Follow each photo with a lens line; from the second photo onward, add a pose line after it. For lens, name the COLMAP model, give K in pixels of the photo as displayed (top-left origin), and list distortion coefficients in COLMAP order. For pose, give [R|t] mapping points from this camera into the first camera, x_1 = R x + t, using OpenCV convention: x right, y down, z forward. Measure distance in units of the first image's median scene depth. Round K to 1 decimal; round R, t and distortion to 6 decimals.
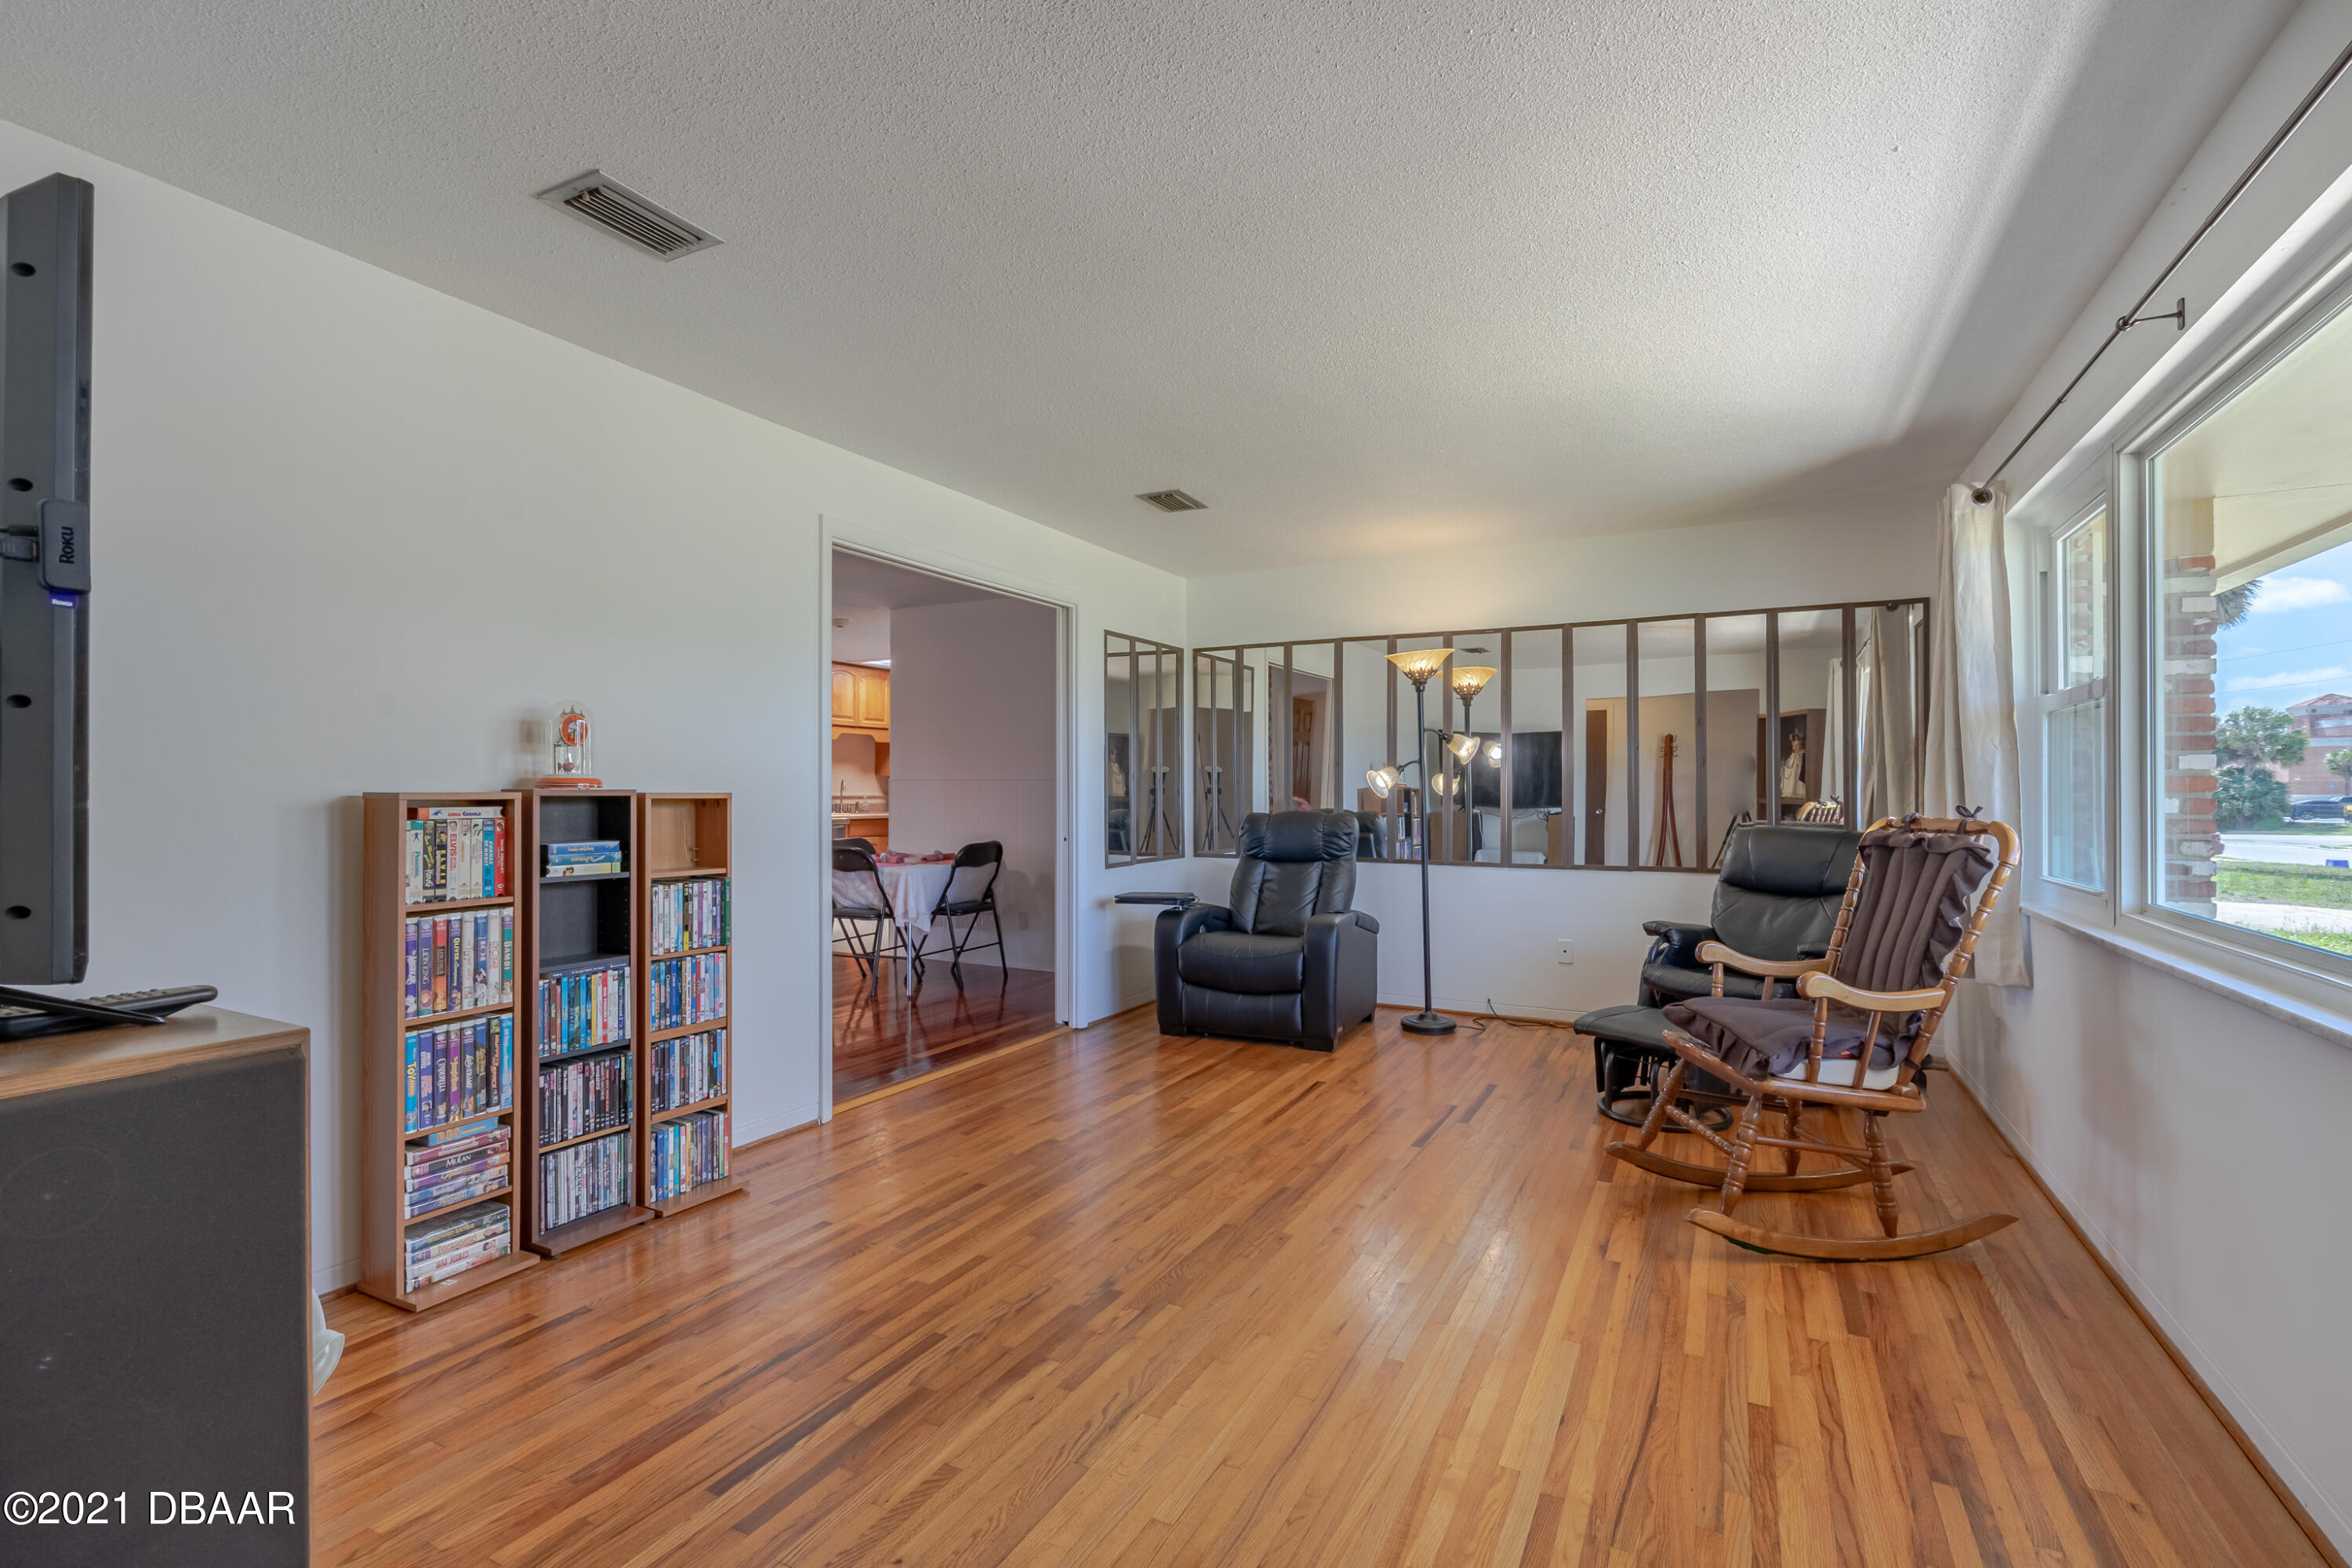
lens RADIAL K [[1072.6, 0, 1124.2], [0, 1072.6, 802.7], [0, 0, 1]] dist [-0.003088, 0.001159]
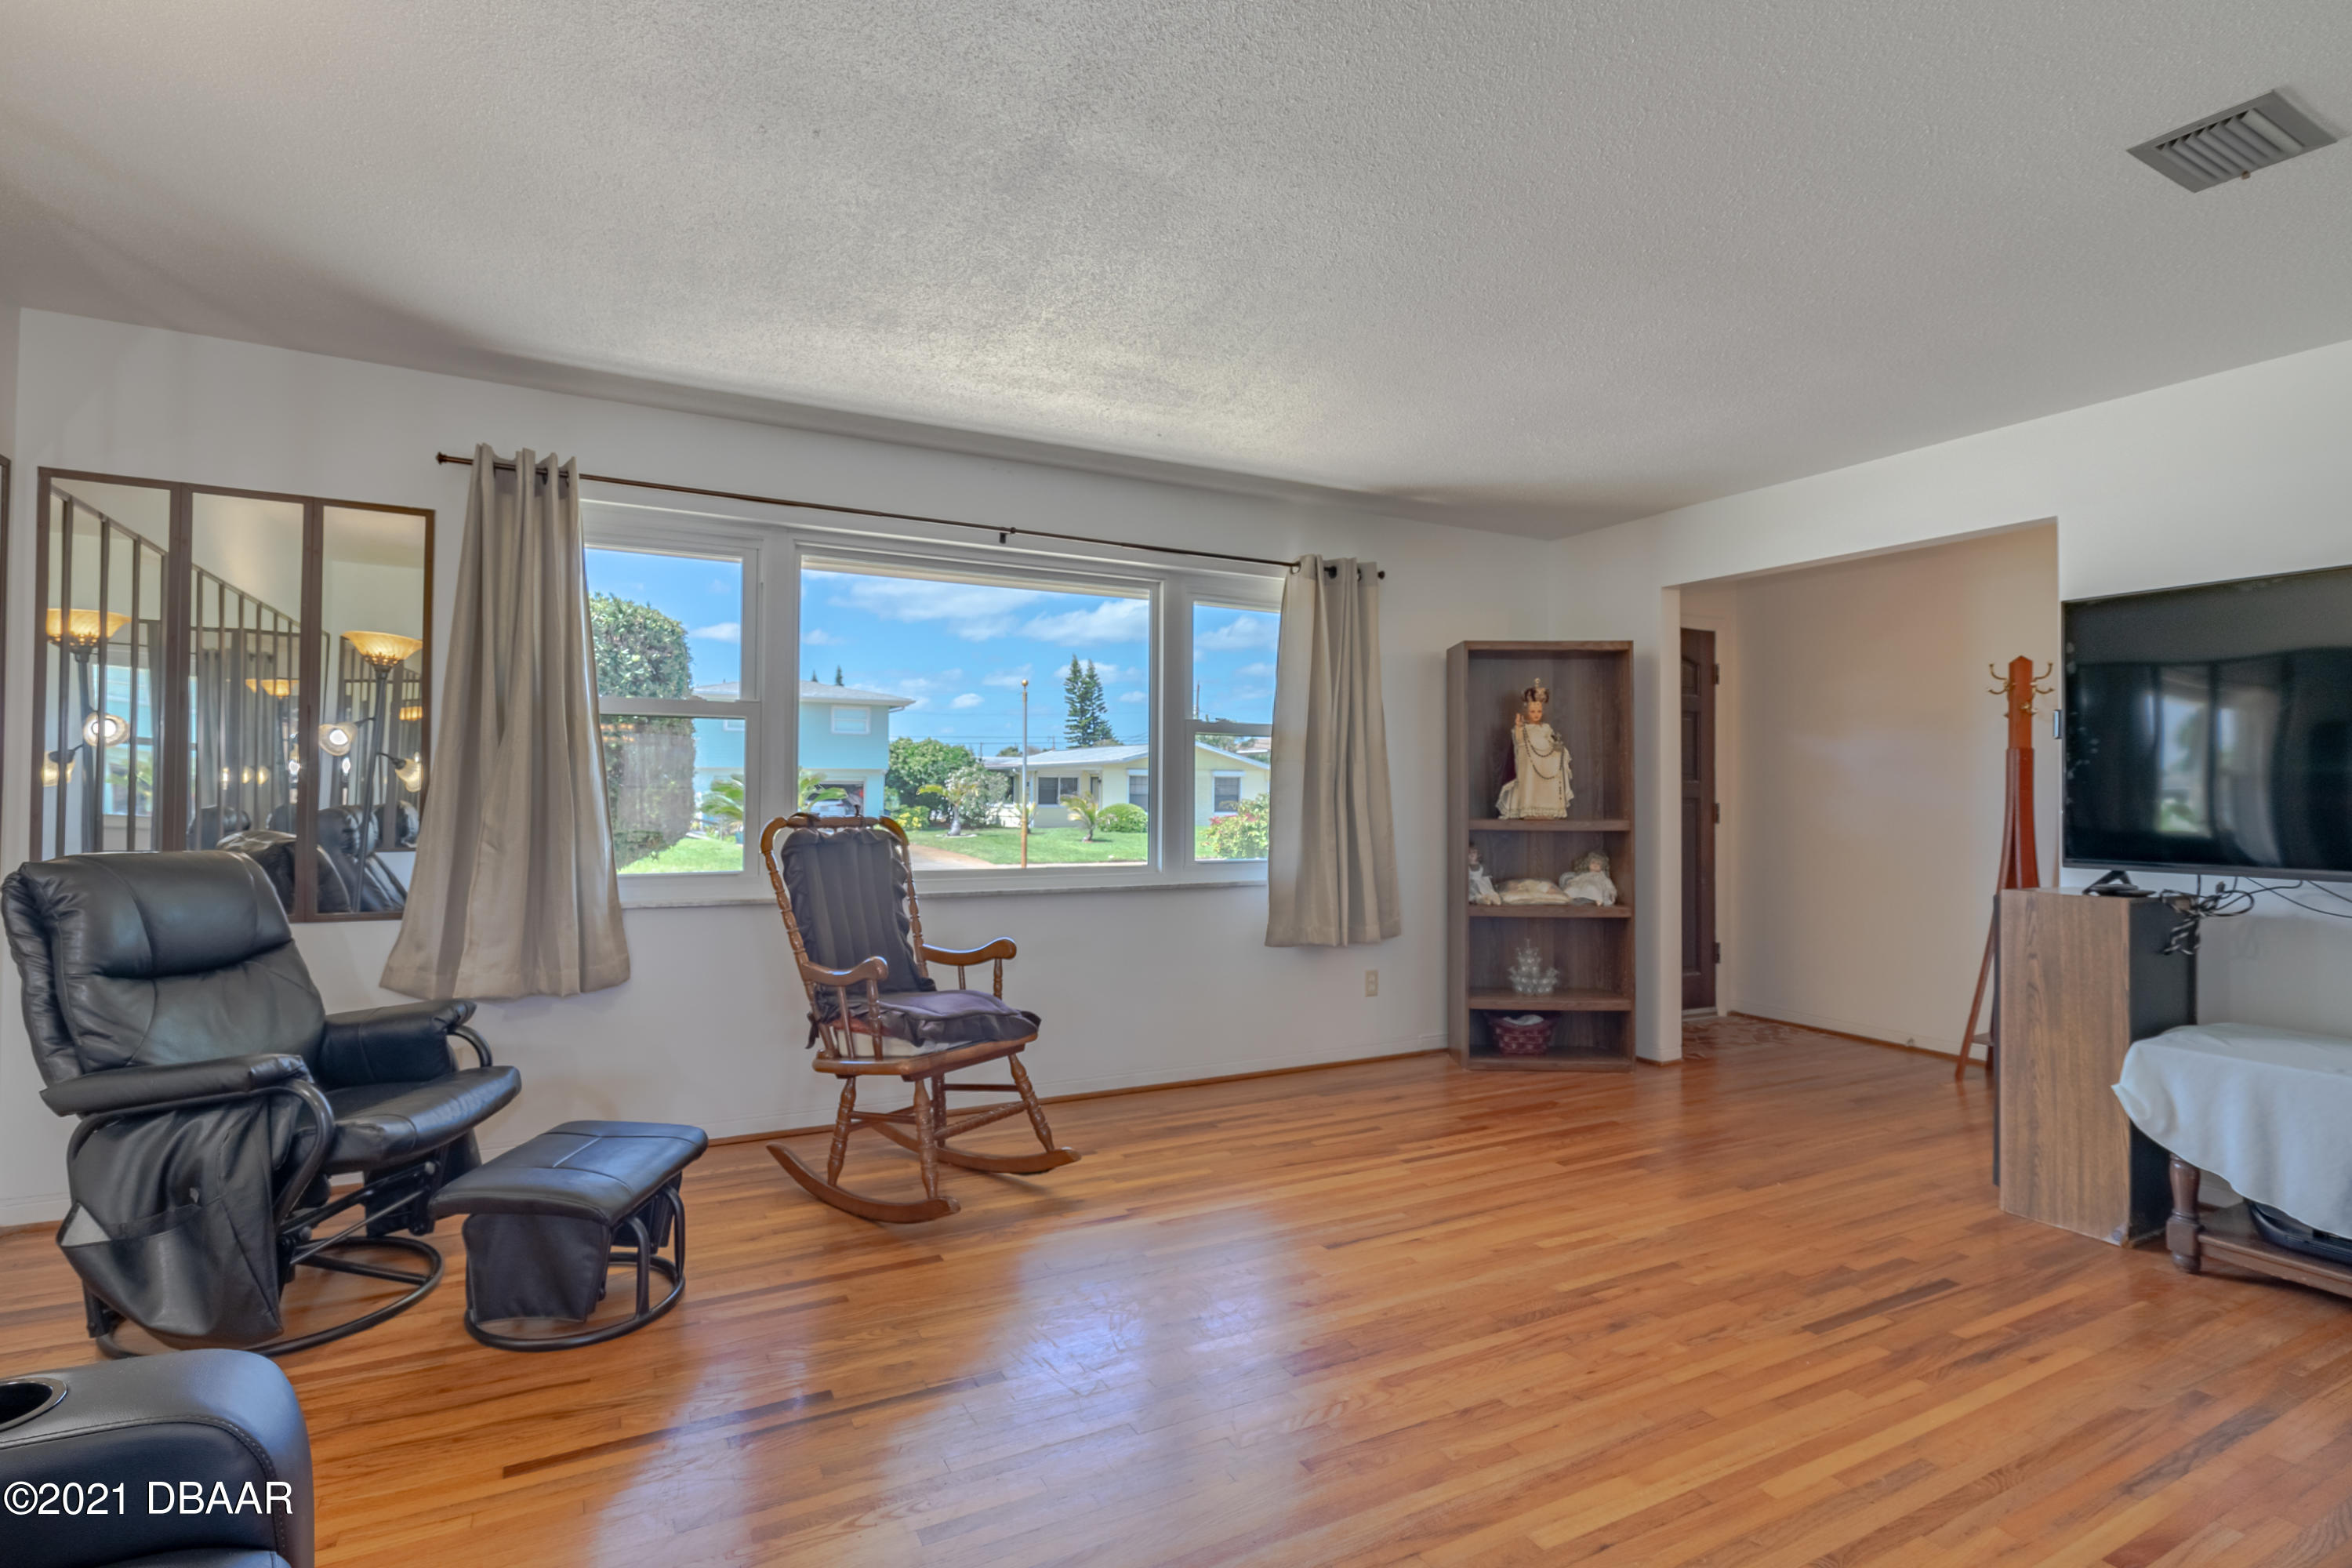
lens RADIAL K [[1072.6, 0, 1124.2], [0, 1072.6, 802.7], [0, 0, 1]] dist [-0.003088, 0.001159]
pose [[-0.843122, -0.006073, 0.537688, -0.123901], [0.000292, 0.999931, 0.011752, -0.016384], [-0.537722, 0.010066, -0.843062, 1.650479]]
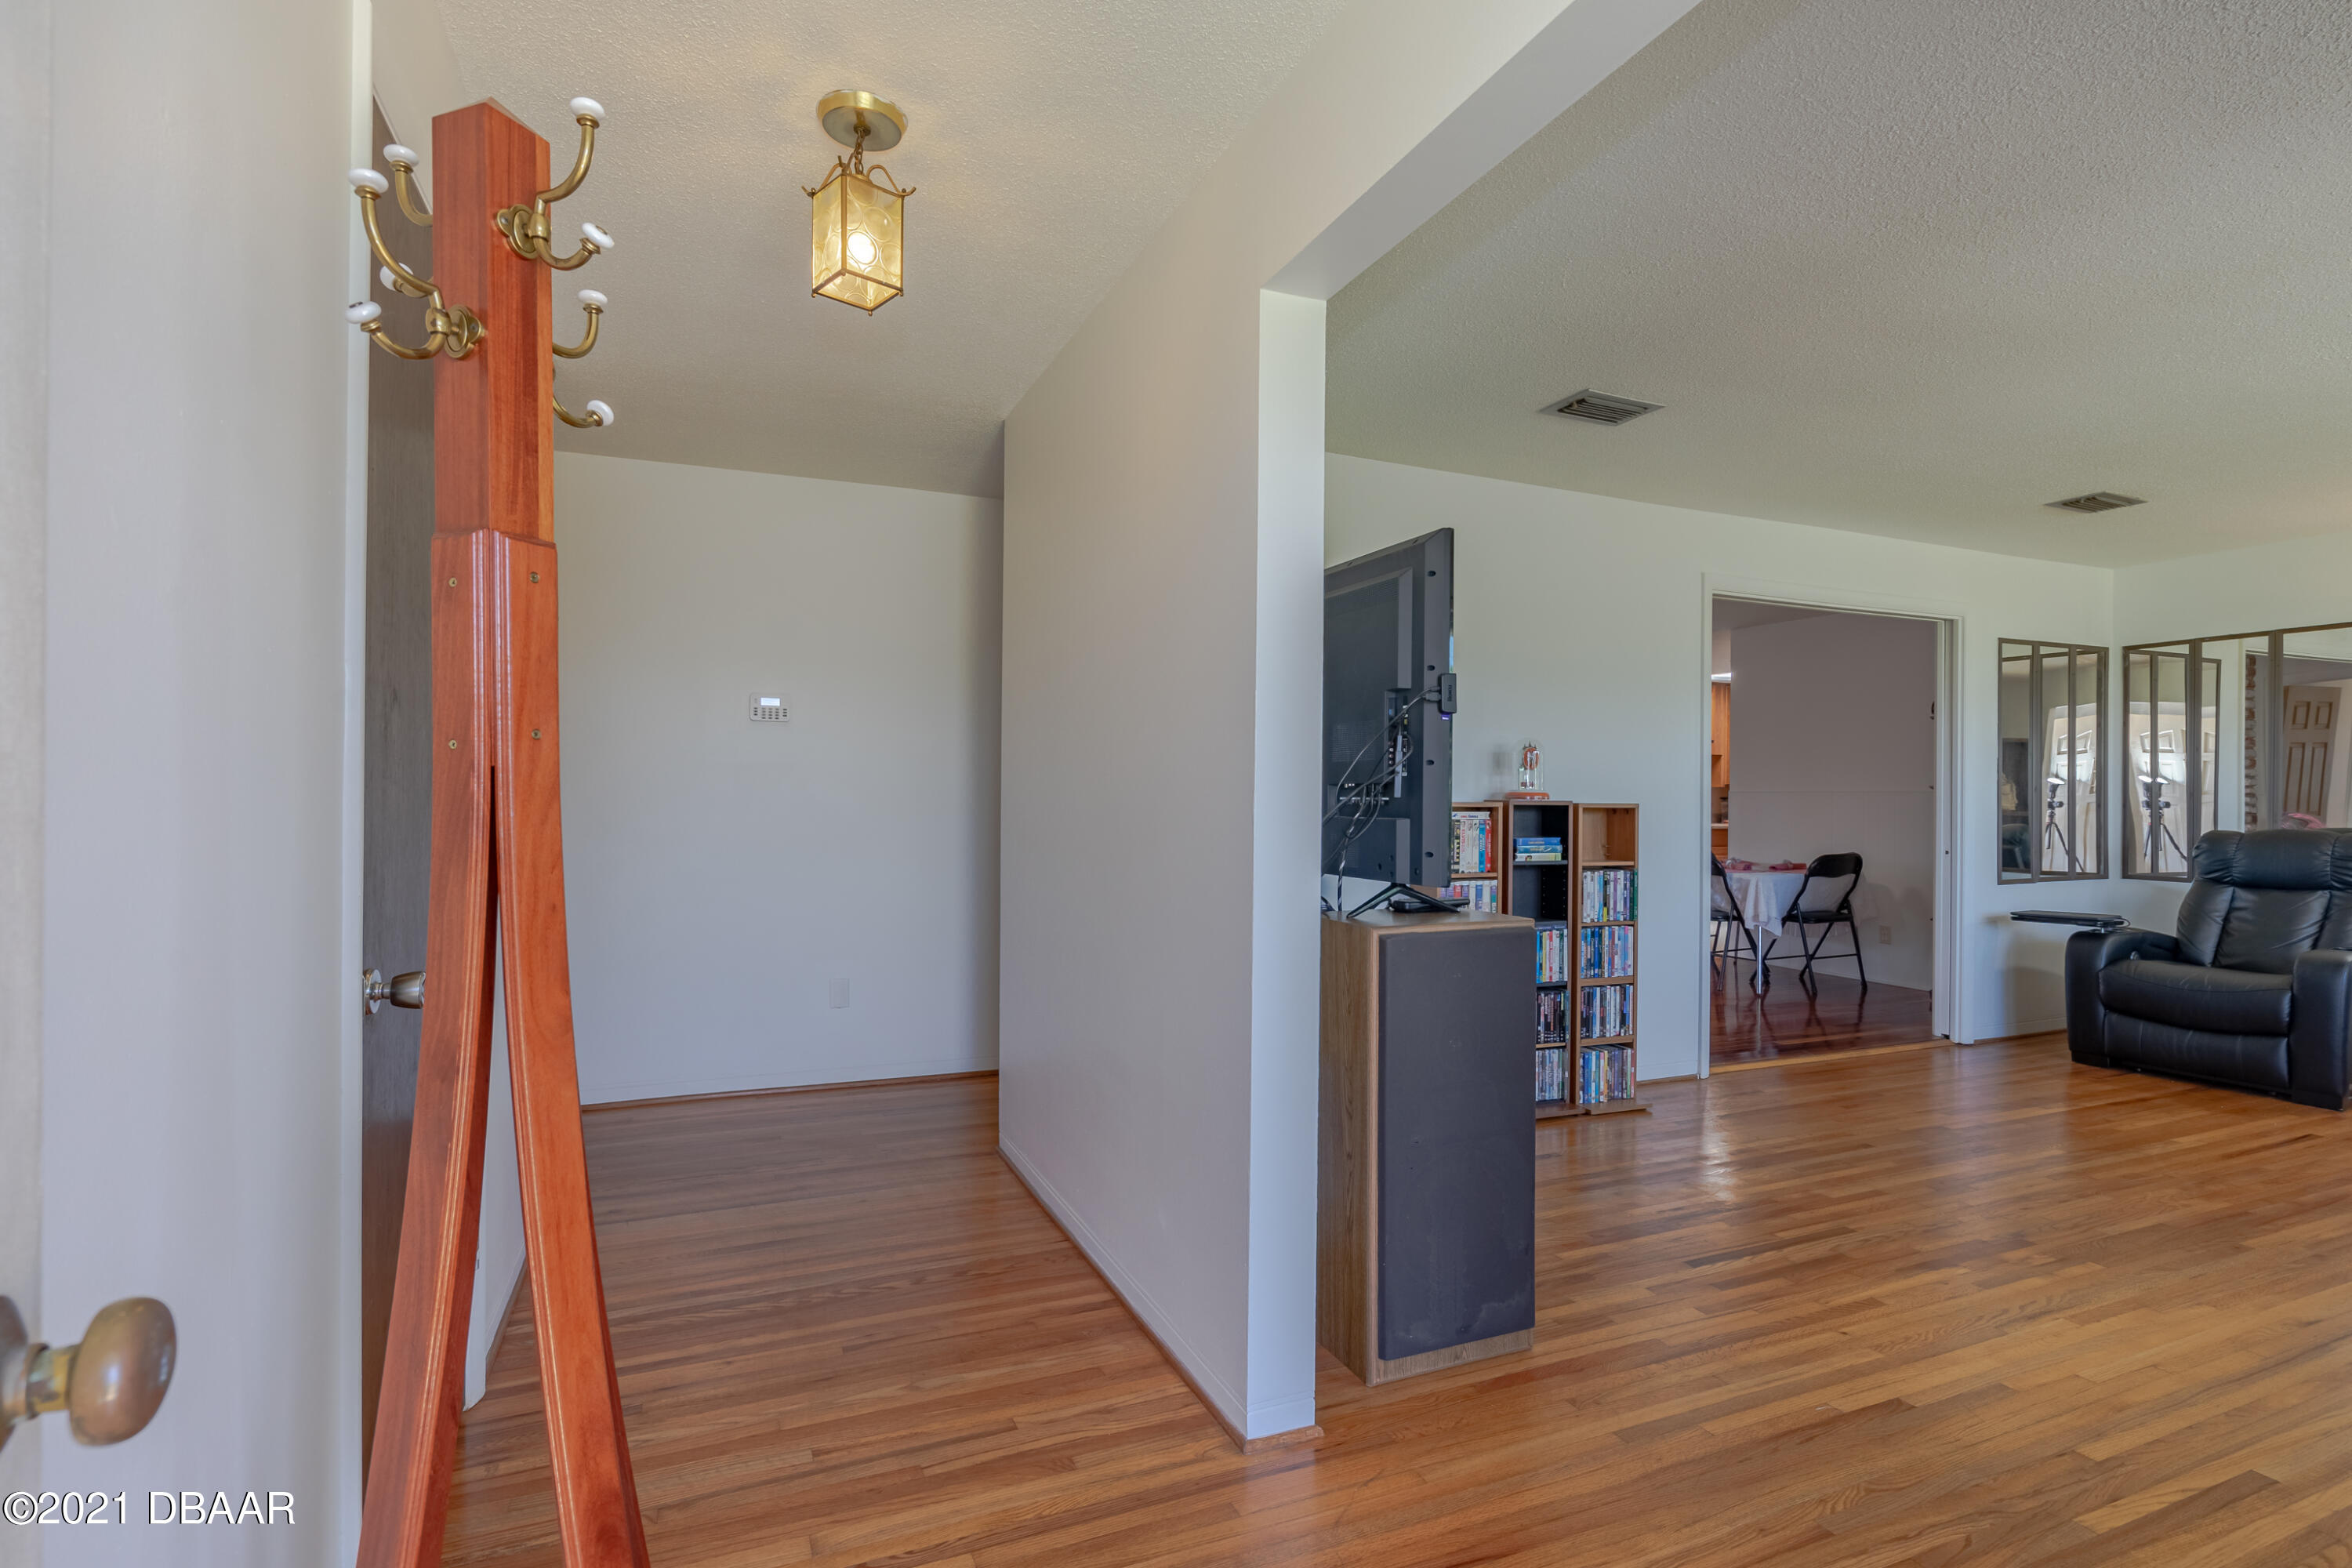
lens RADIAL K [[1072.6, 0, 1124.2], [0, 1072.6, 802.7], [0, 0, 1]] dist [-0.003088, 0.001159]
pose [[0.774584, 0.007431, -0.632428, -0.028474], [-0.012966, 0.999907, -0.004132, 0.003134], [0.632338, 0.011401, 0.774608, -0.403646]]
